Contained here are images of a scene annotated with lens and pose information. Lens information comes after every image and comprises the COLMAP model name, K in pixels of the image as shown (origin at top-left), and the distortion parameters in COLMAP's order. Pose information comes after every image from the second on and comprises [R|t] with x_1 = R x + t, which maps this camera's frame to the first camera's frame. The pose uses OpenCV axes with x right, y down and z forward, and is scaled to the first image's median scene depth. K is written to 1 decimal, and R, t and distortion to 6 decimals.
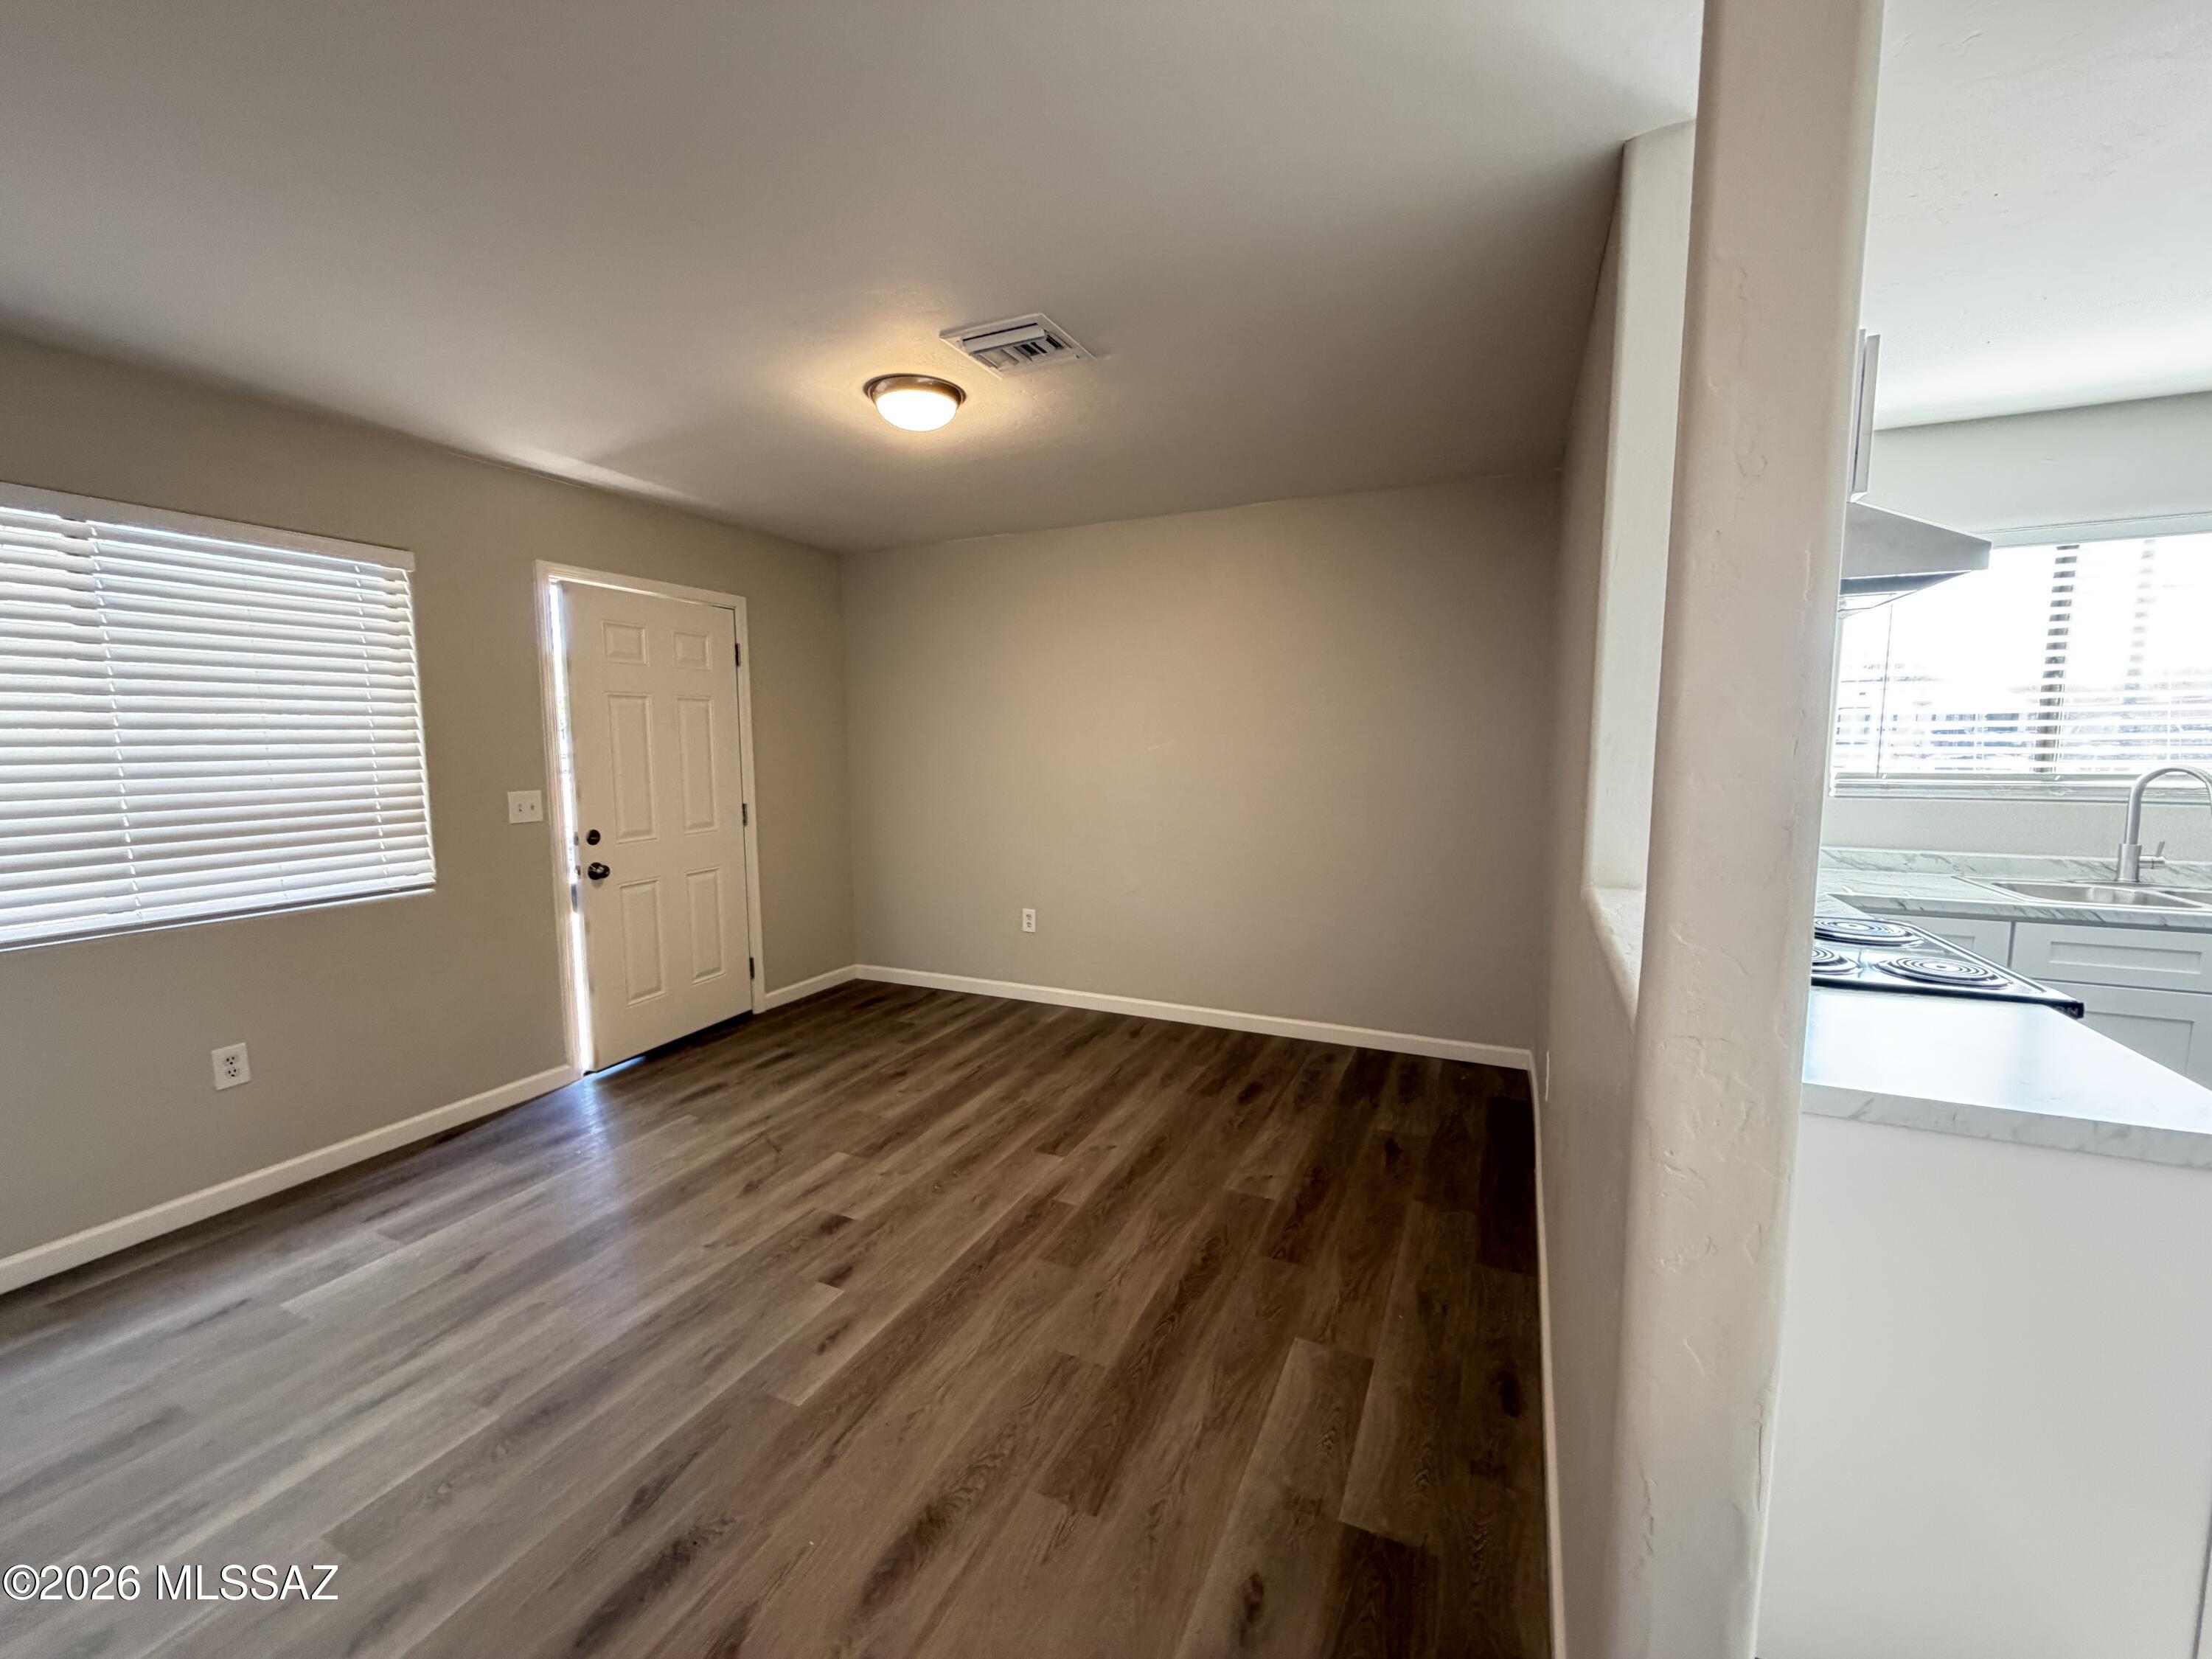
lens RADIAL K [[881.9, 0, 1101.6], [0, 881.9, 824.6], [0, 0, 1]] dist [0.003035, -0.001368]
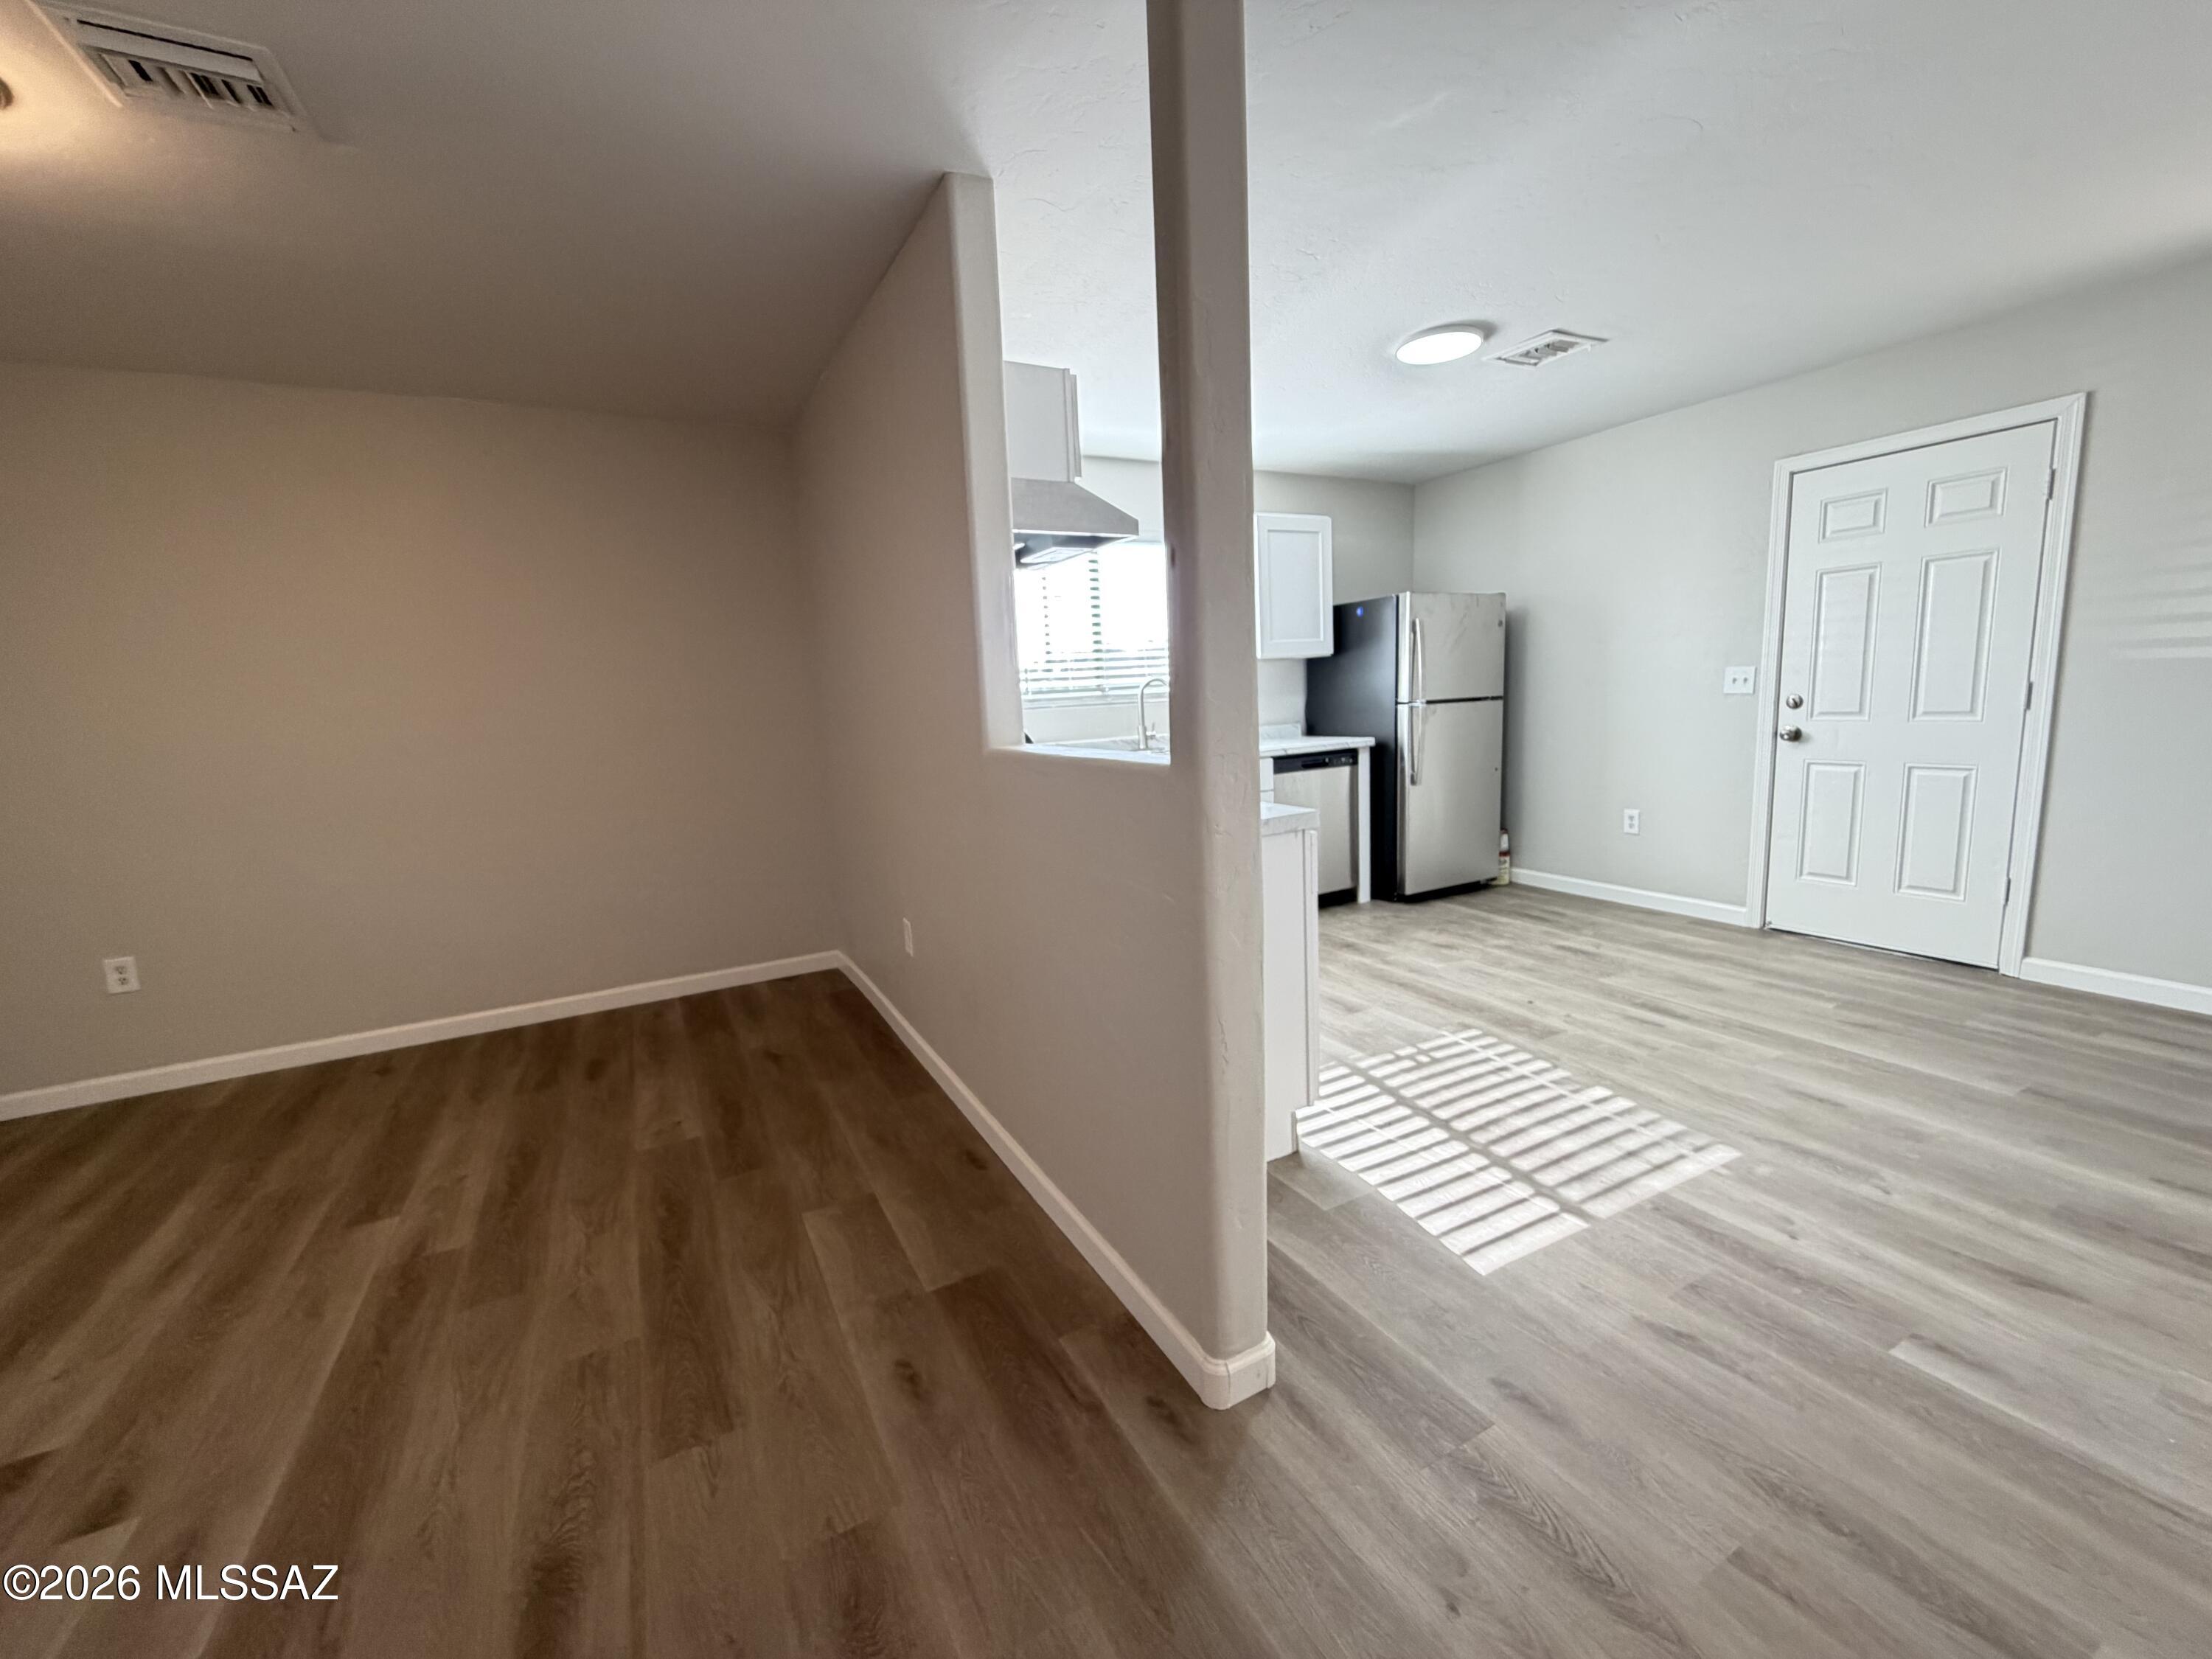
lens RADIAL K [[881.9, 0, 1102.6], [0, 881.9, 829.3], [0, 0, 1]] dist [0.003035, -0.001368]
pose [[0.599673, -0.147773, 0.786483, -0.251072], [0.122939, 0.988148, 0.091926, 0.055075], [-0.790745, 0.041563, 0.610733, 0.037715]]
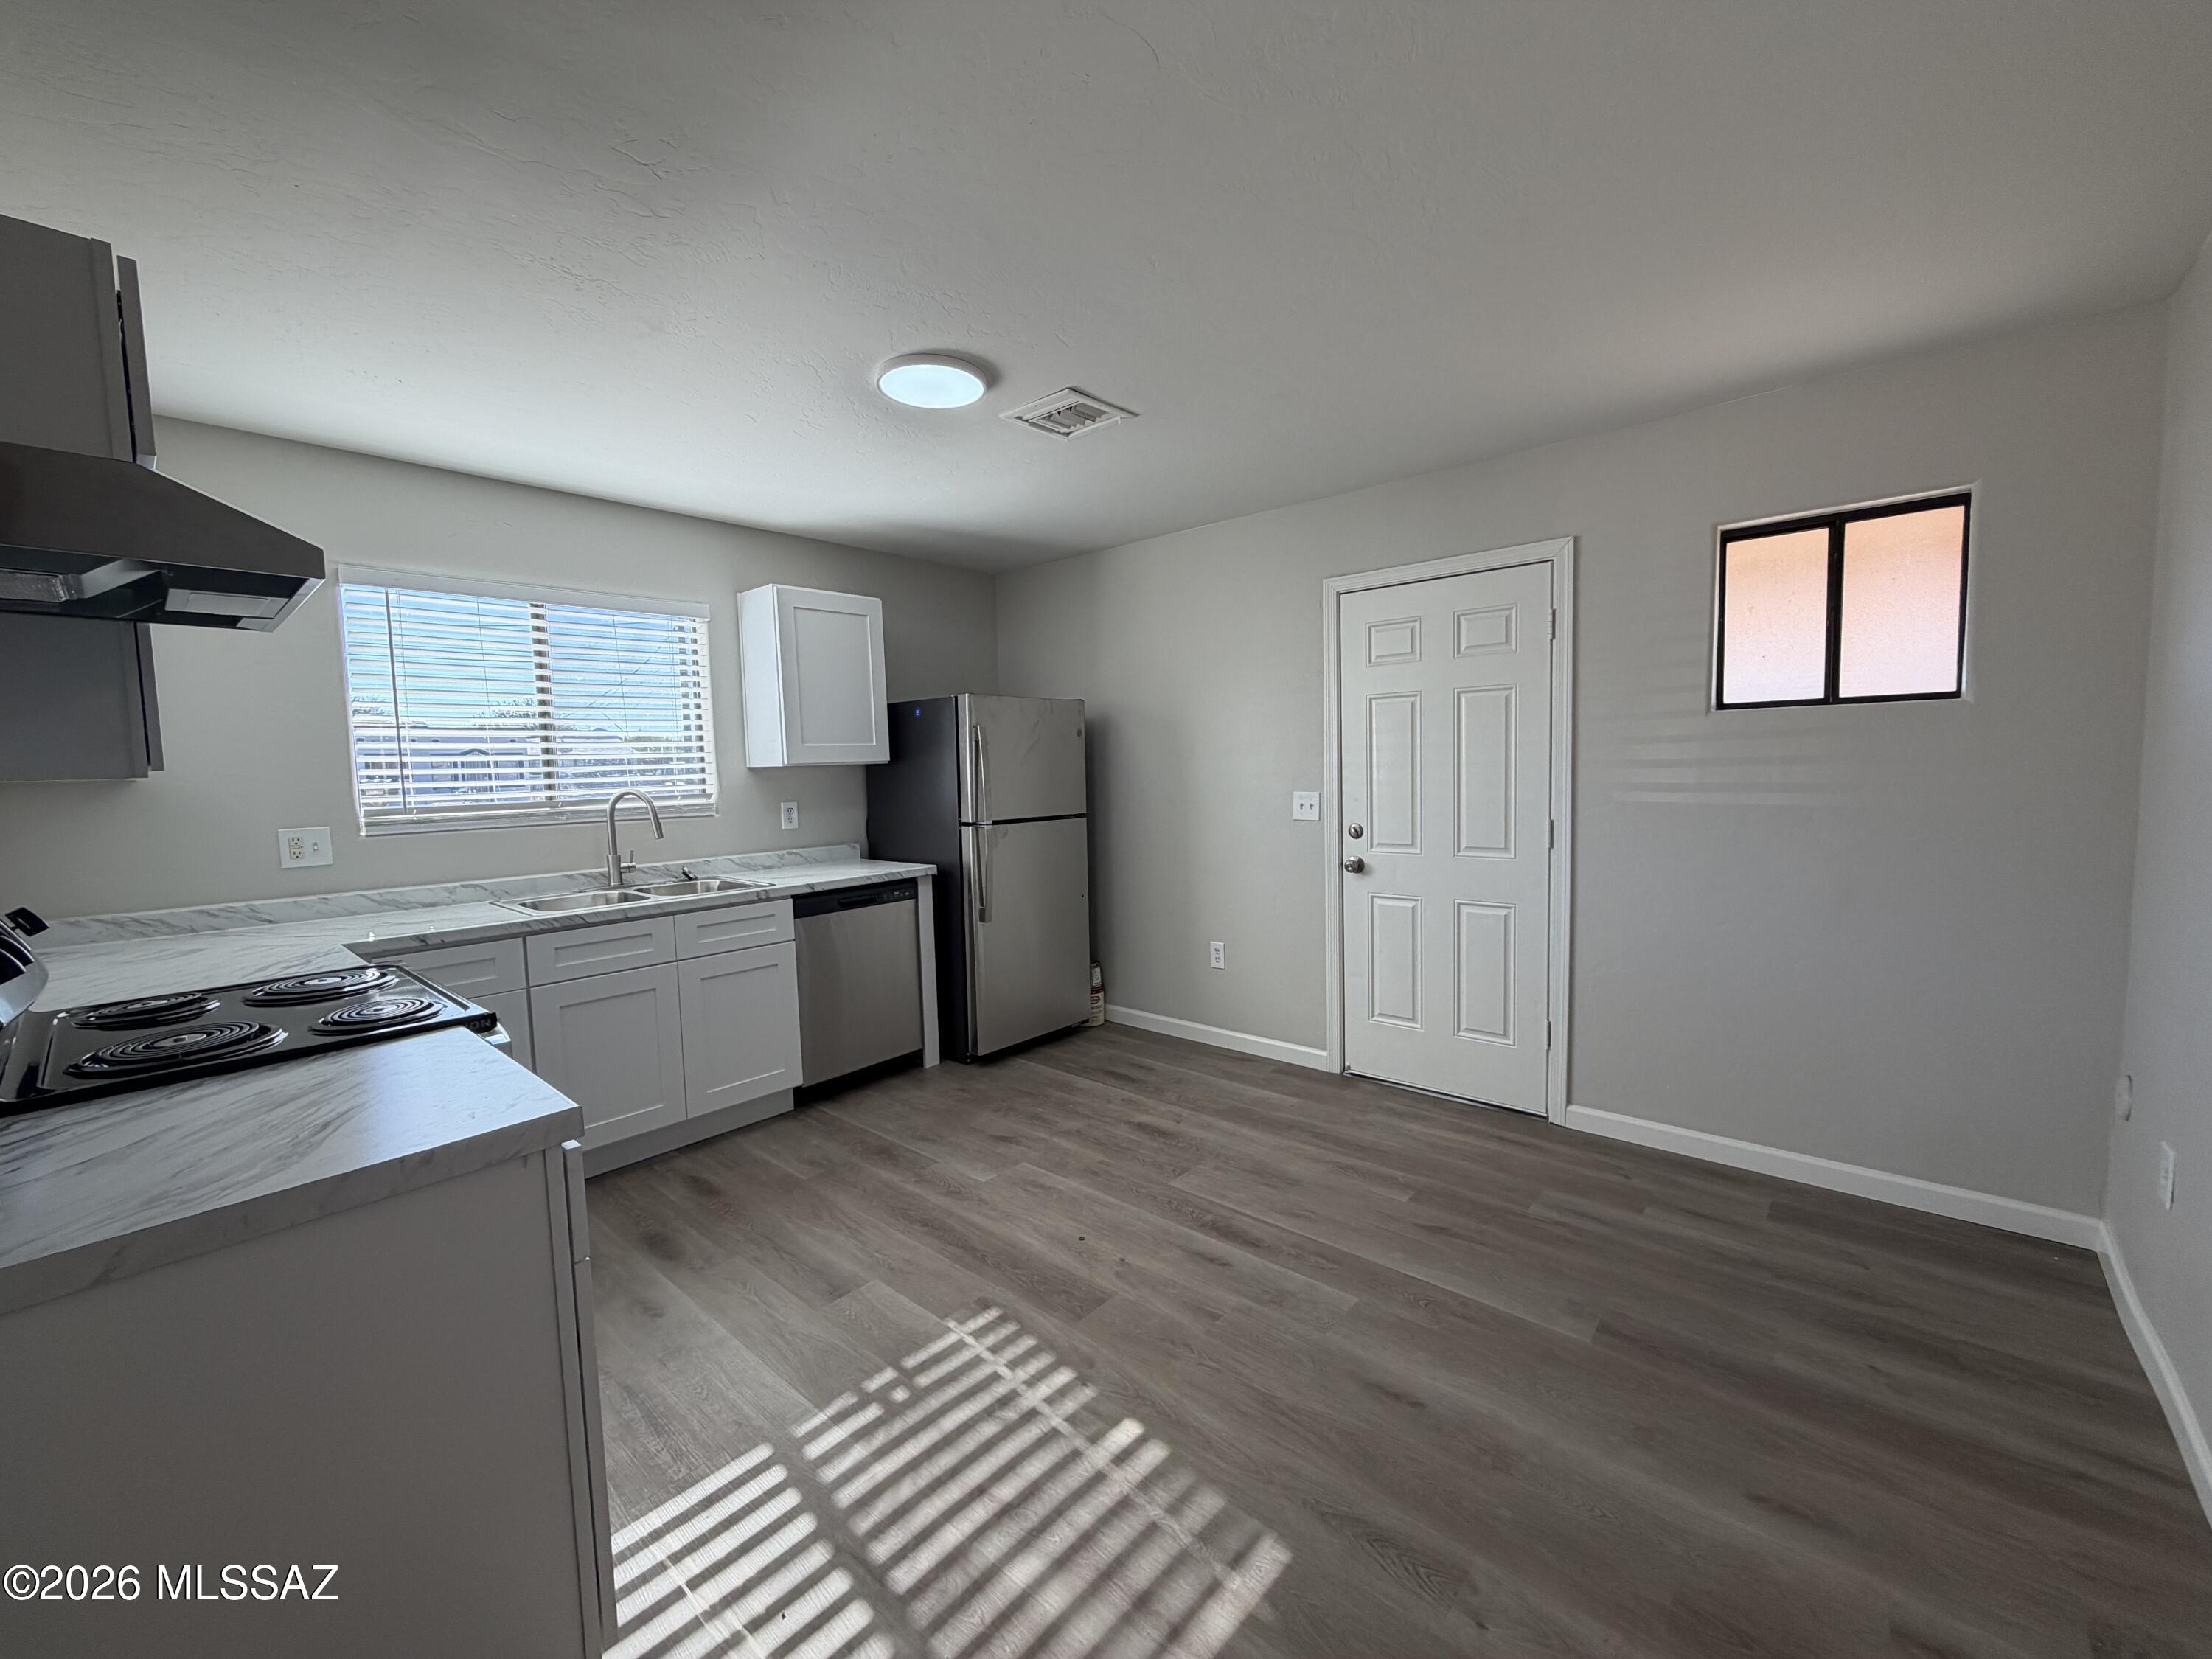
lens RADIAL K [[881.9, 0, 1096.5], [0, 881.9, 832.8], [0, 0, 1]] dist [0.003035, -0.001368]
pose [[0.290295, -0.078278, 0.953730, 0.198601], [0.117248, 0.992049, 0.045736, 0.014787], [-0.949727, 0.098546, 0.297165, -0.008795]]
